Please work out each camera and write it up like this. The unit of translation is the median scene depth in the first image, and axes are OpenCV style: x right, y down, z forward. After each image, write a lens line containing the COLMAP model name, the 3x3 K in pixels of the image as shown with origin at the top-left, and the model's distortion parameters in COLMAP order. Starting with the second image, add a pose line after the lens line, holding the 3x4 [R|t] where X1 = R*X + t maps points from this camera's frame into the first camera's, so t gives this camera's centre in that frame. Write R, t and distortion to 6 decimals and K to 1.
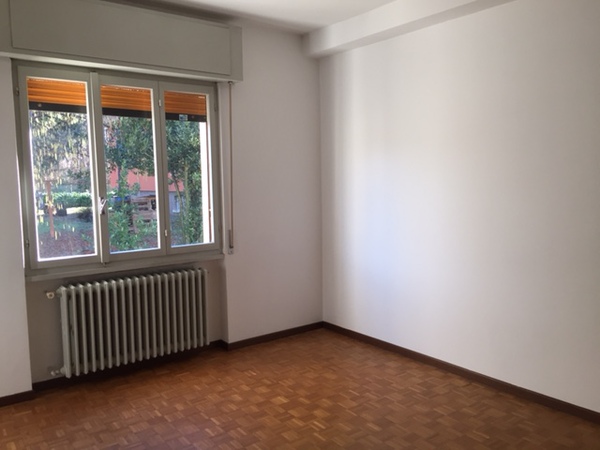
lens RADIAL K [[510.1, 0, 299.3], [0, 510.1, 224.1], [0, 0, 1]] dist [0.081314, -0.110143]
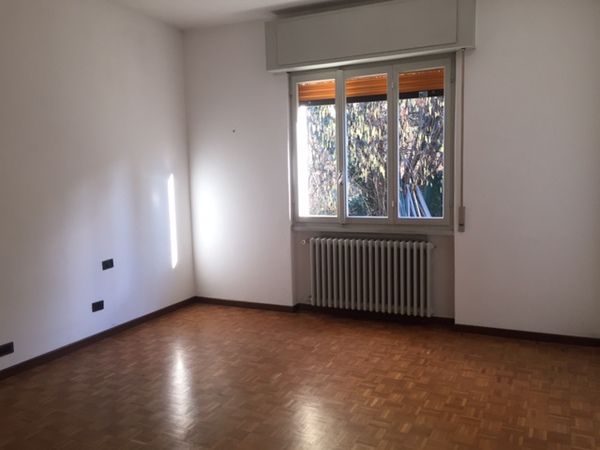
lens RADIAL K [[510.1, 0, 299.0], [0, 510.1, 221.9], [0, 0, 1]] dist [0.081314, -0.110143]
pose [[0.465655, 0.095517, -0.879797, 0.667990], [-0.060827, 0.995262, 0.075859, -0.016739], [0.882874, 0.018191, 0.469258, 0.334906]]
